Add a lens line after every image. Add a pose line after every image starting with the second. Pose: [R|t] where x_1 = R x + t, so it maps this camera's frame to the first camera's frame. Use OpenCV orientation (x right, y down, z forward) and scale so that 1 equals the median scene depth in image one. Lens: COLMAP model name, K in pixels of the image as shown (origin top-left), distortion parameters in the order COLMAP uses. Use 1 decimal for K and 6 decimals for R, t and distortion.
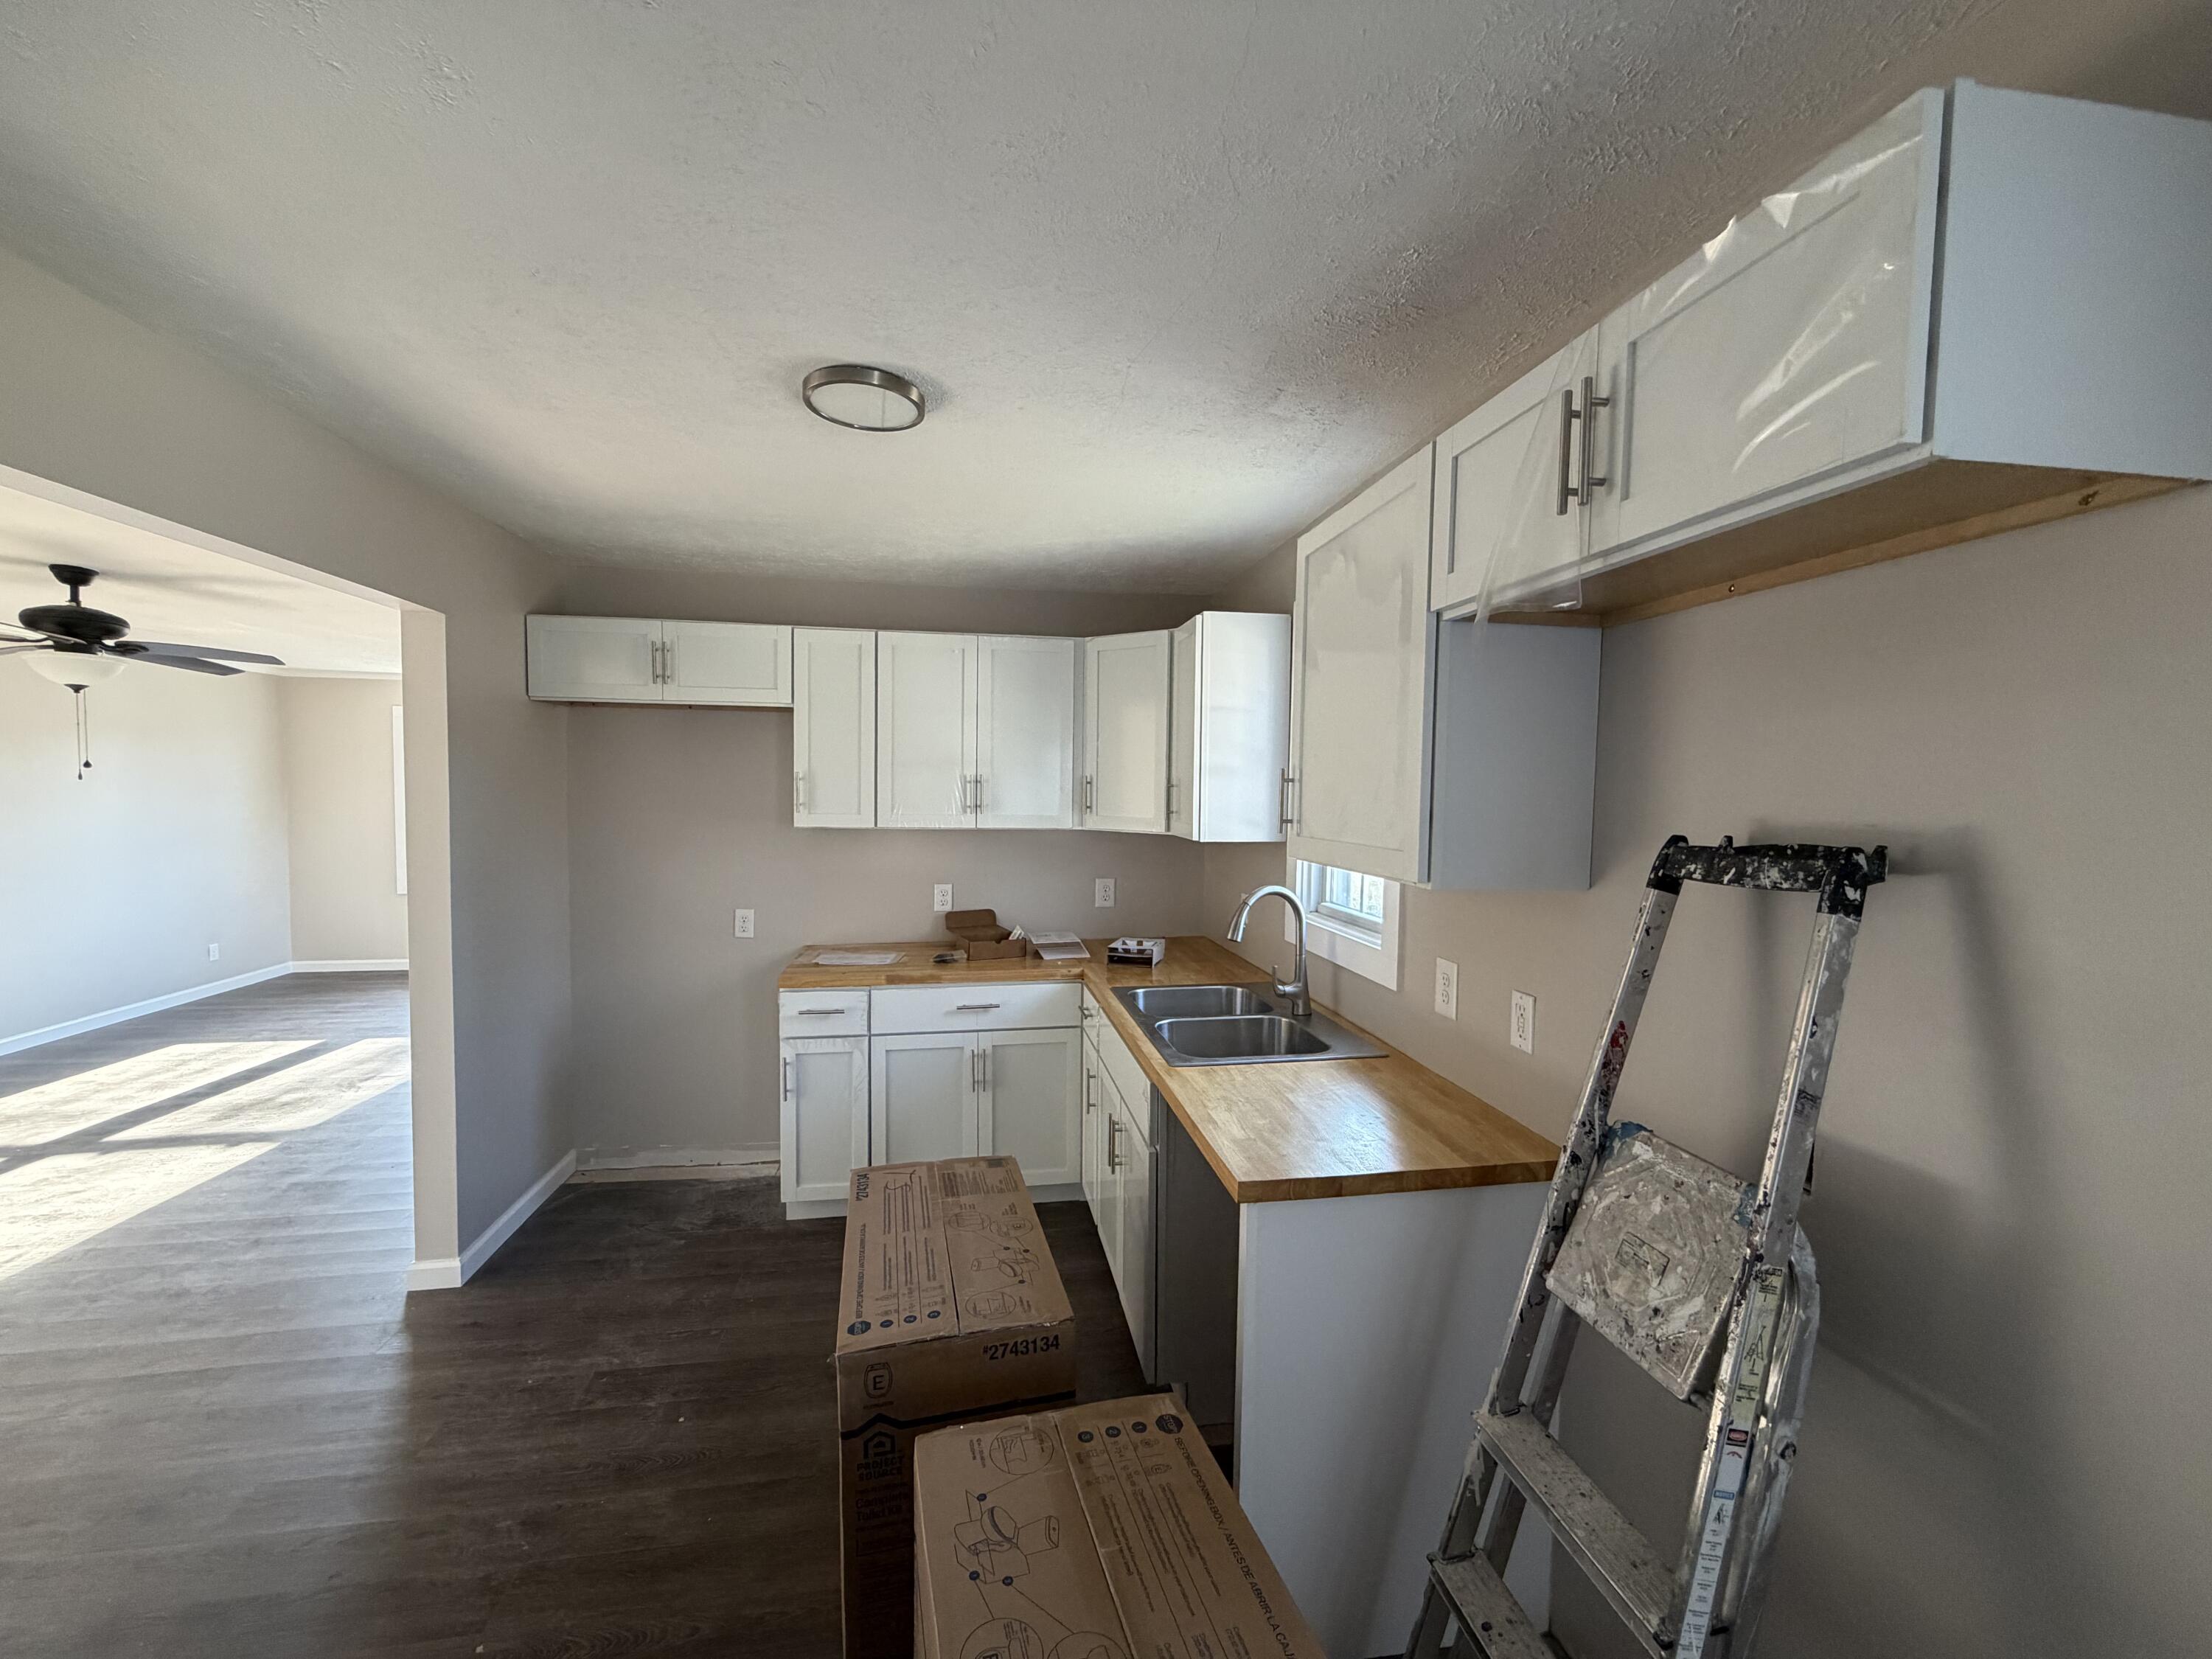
lens RADIAL K [[895.6, 0, 1102.8], [0, 895.6, 833.8], [0, 0, 1]] dist [0.001013, 0.000035]
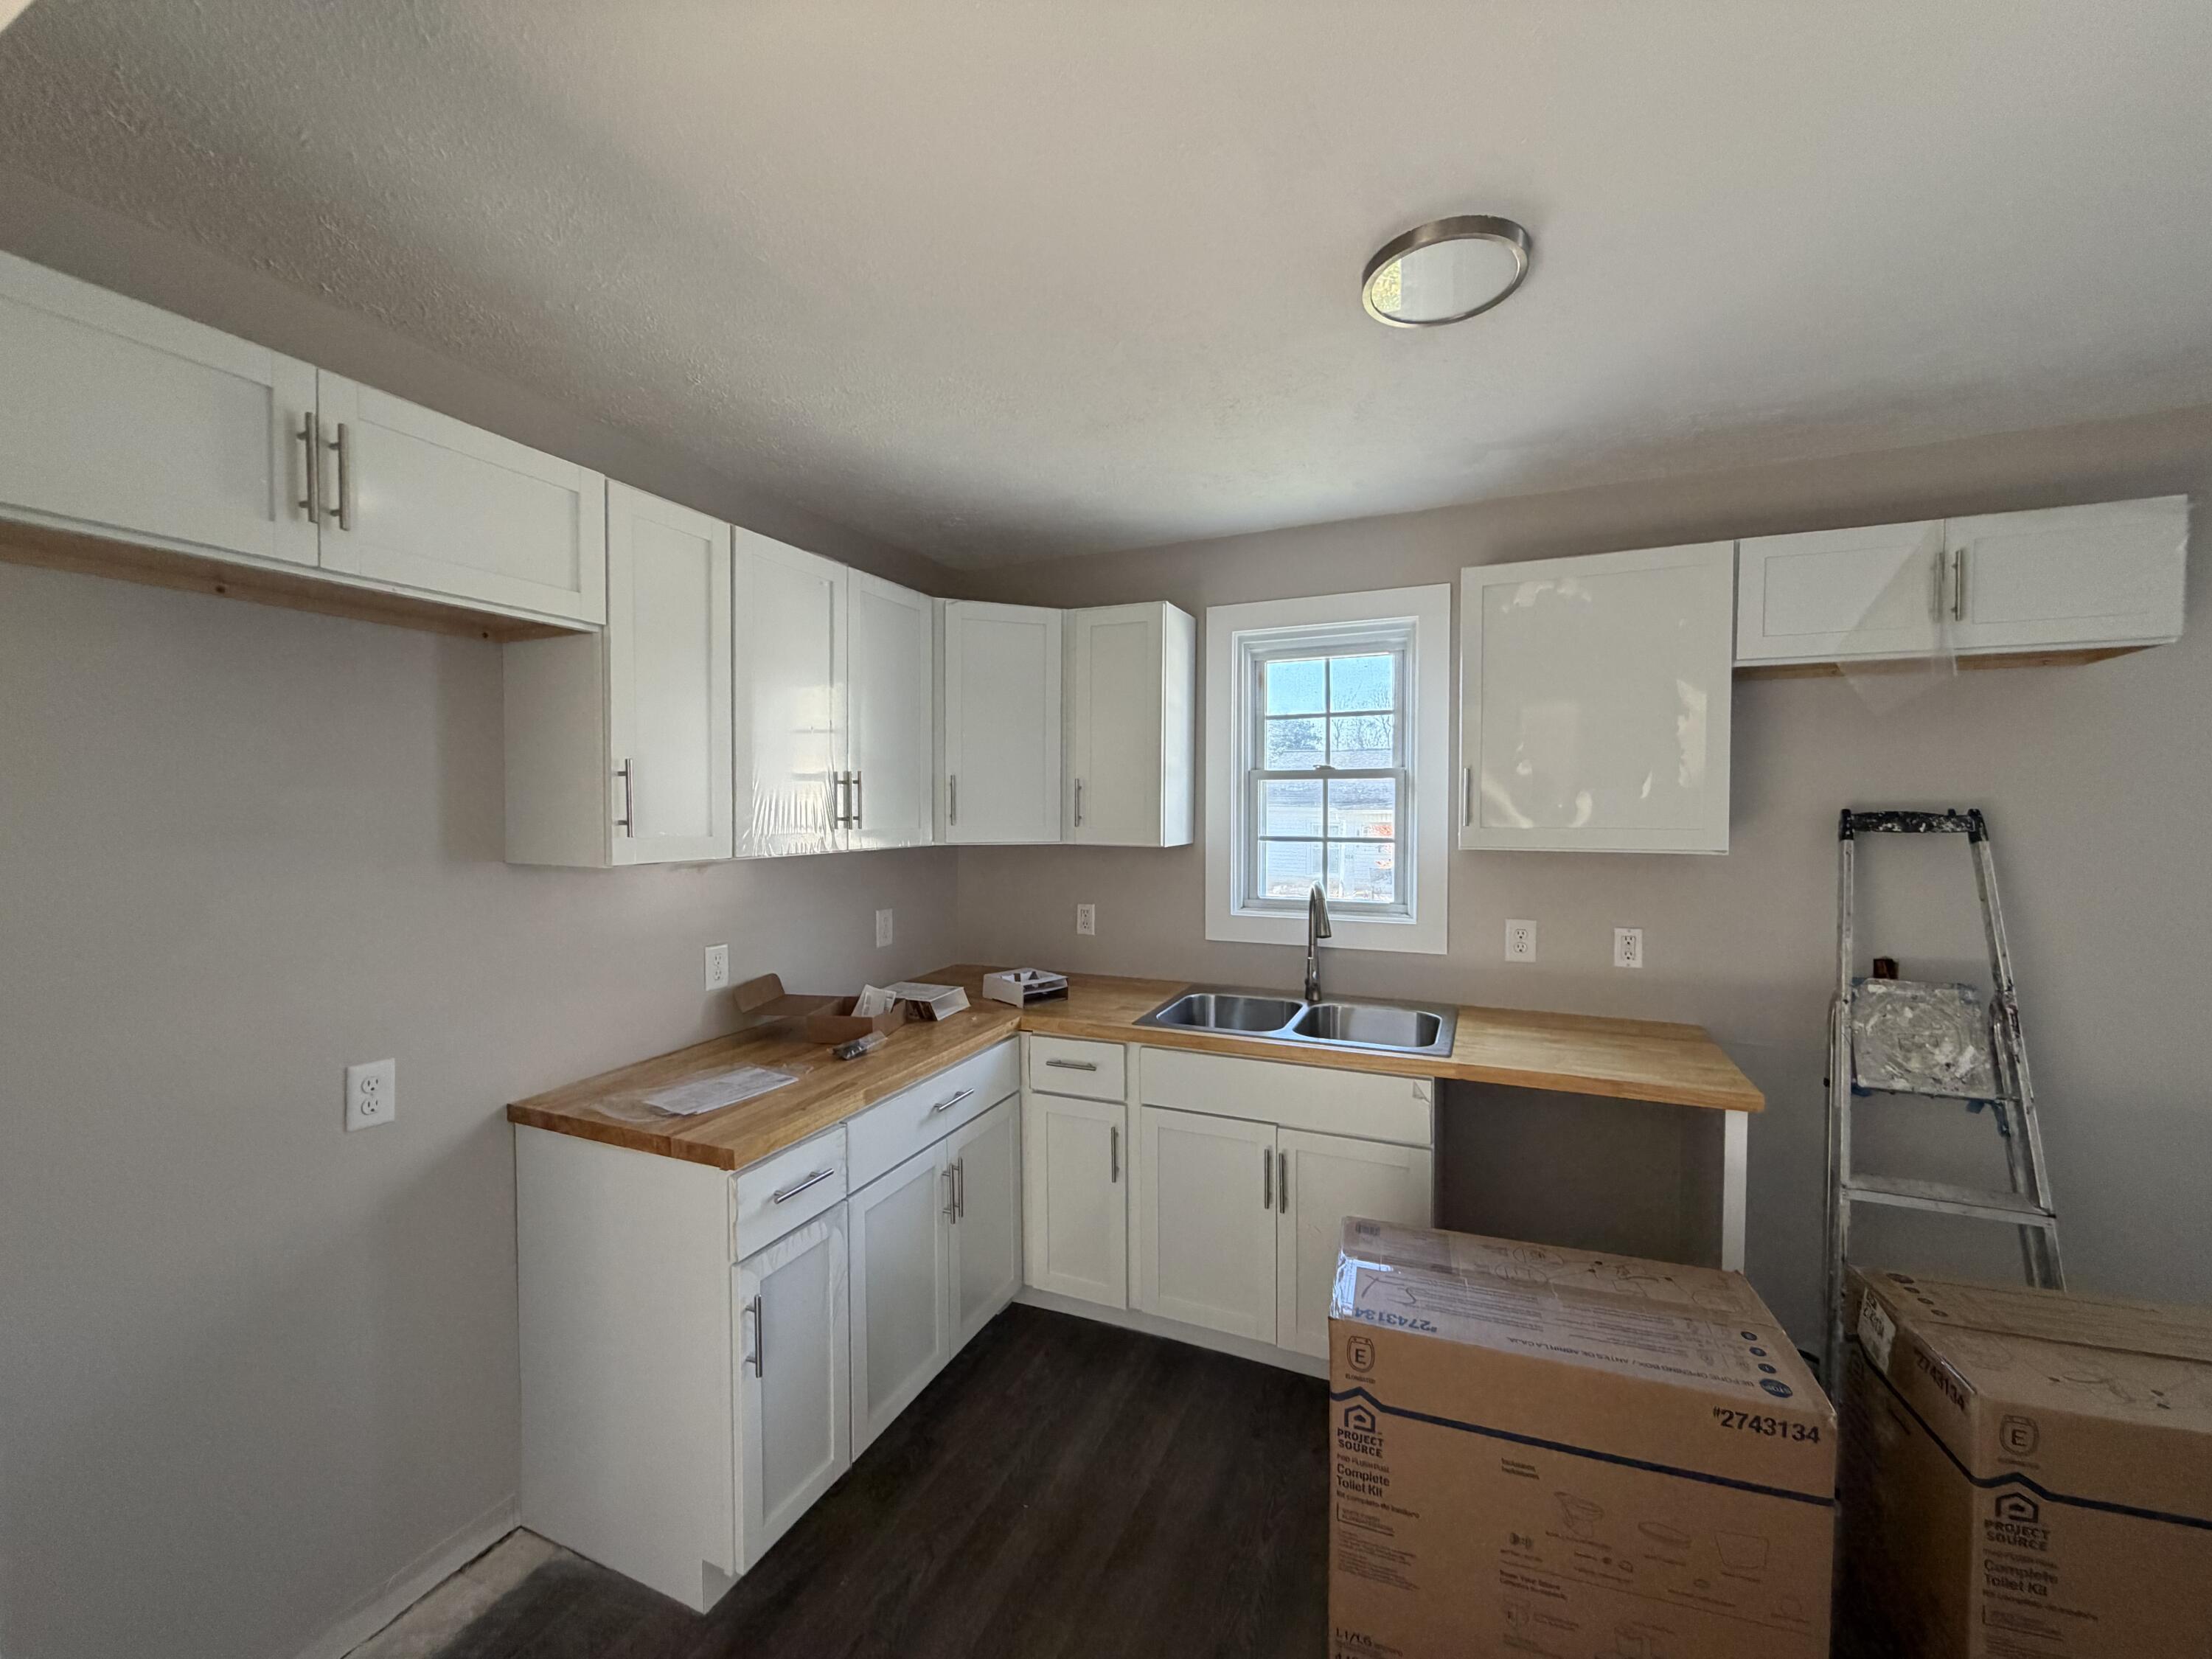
lens RADIAL K [[888.3, 0, 1106.0], [0, 888.3, 829.5], [0, 0, 1]] dist [0.002465, 0.000088]
pose [[0.541332, -0.035069, 0.840077, -0.671144], [0.050801, 0.998669, 0.008954, -0.019885], [-0.839273, 0.037830, 0.542393, 0.526767]]
